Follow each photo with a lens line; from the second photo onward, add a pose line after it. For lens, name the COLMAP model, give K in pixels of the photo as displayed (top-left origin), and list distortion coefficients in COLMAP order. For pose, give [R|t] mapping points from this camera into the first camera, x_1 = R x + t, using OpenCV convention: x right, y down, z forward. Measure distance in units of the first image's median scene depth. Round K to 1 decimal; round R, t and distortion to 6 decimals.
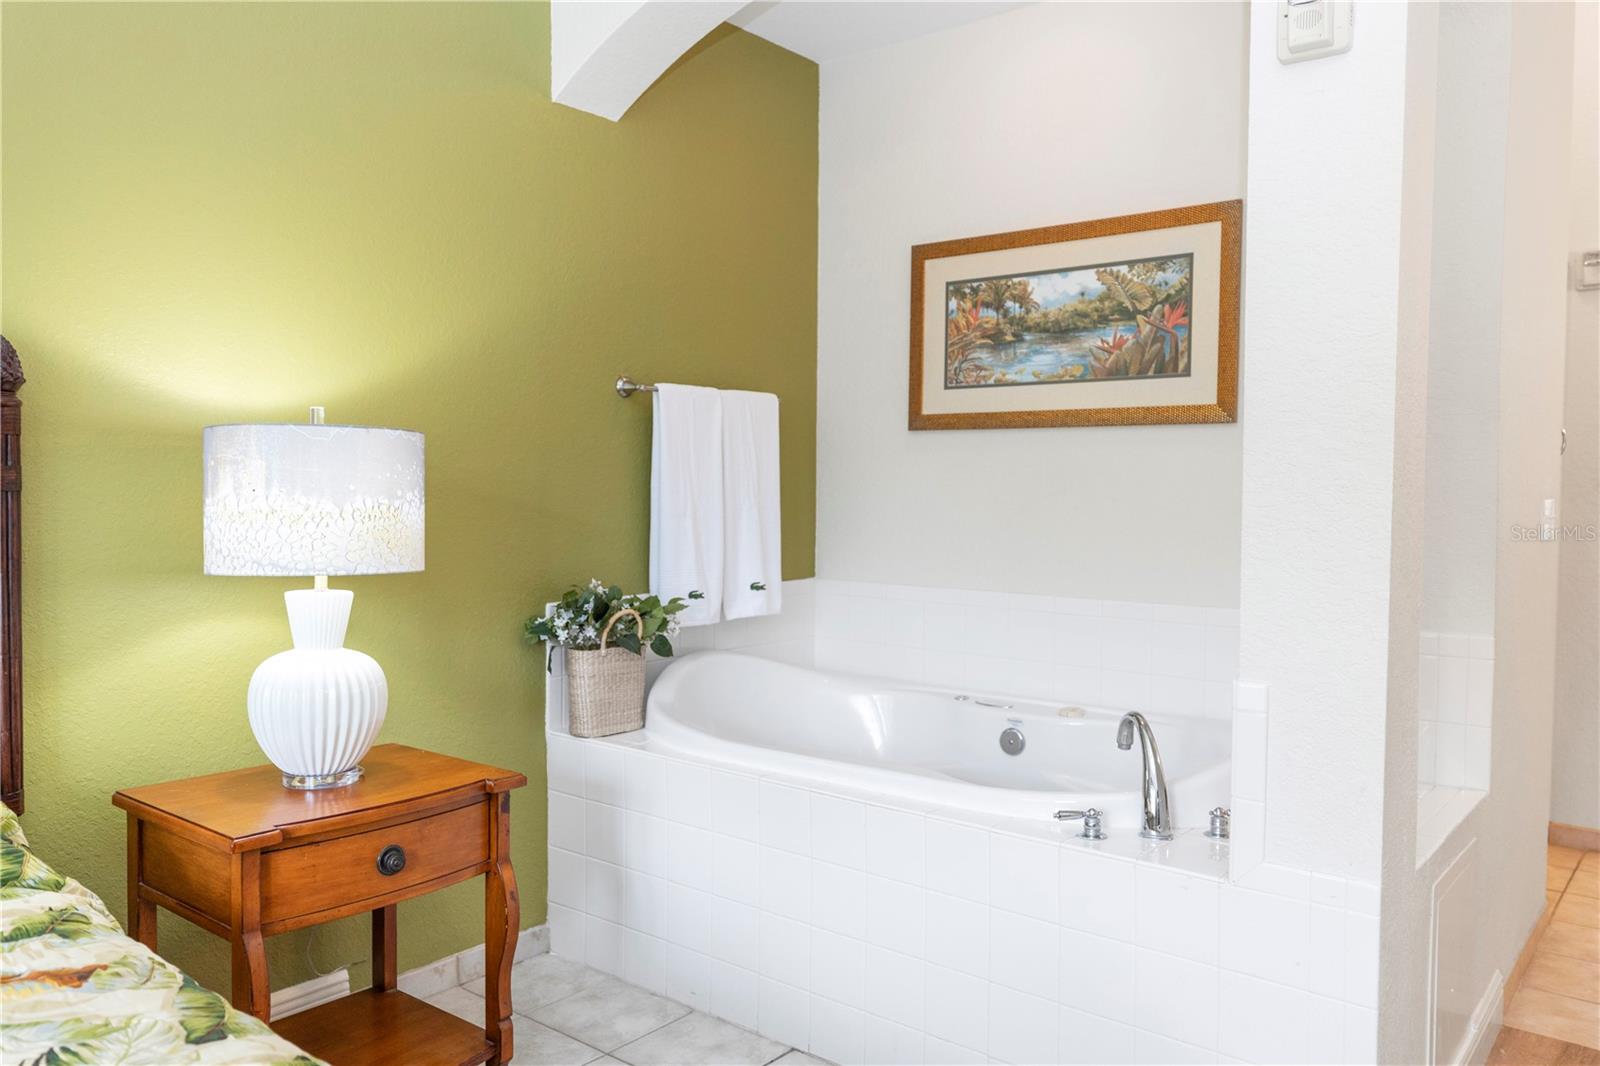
lens RADIAL K [[1170.9, 0, 787.8], [0, 1170.9, 537.8], [0, 0, 1]] dist [-0.000432, 0.005664]
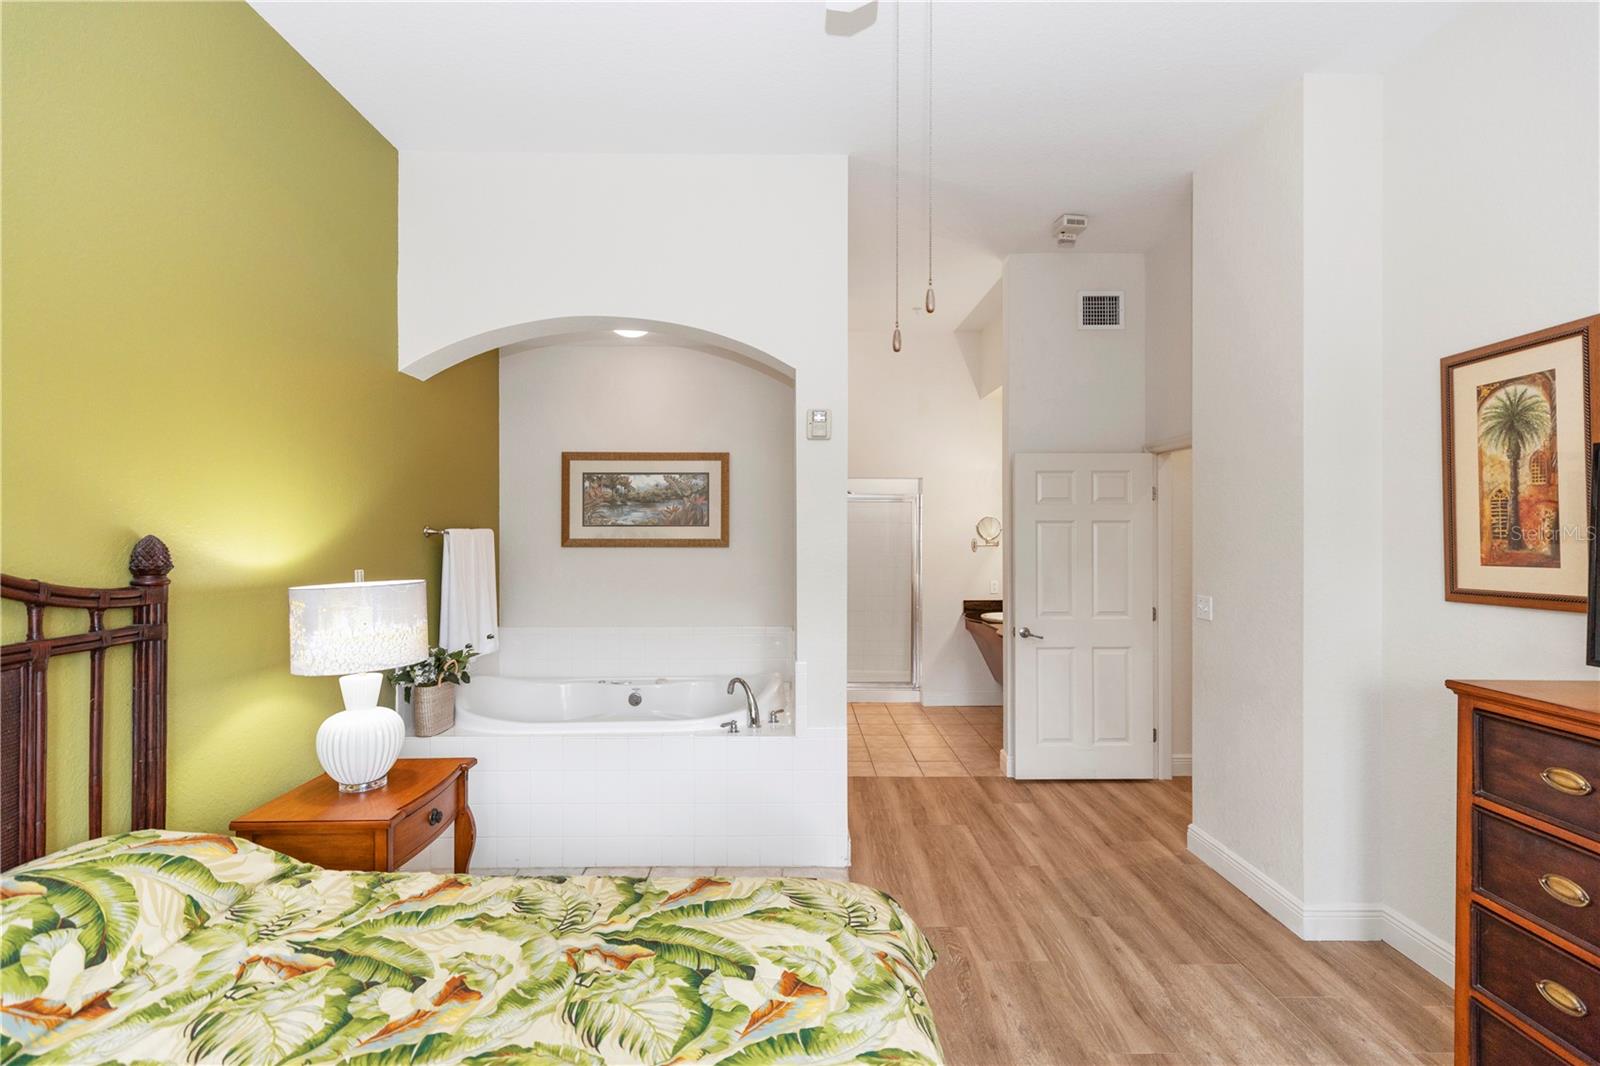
lens RADIAL K [[706.9, 0, 783.7], [0, 706.9, 536.3], [0, 0, 1]] dist [0.004438, -0.000205]
pose [[0.771541, -0.015012, 0.636002, -0.410350], [0.038177, 0.999012, -0.022732, -0.079270], [-0.635033, 0.041819, 0.771352, -0.151624]]
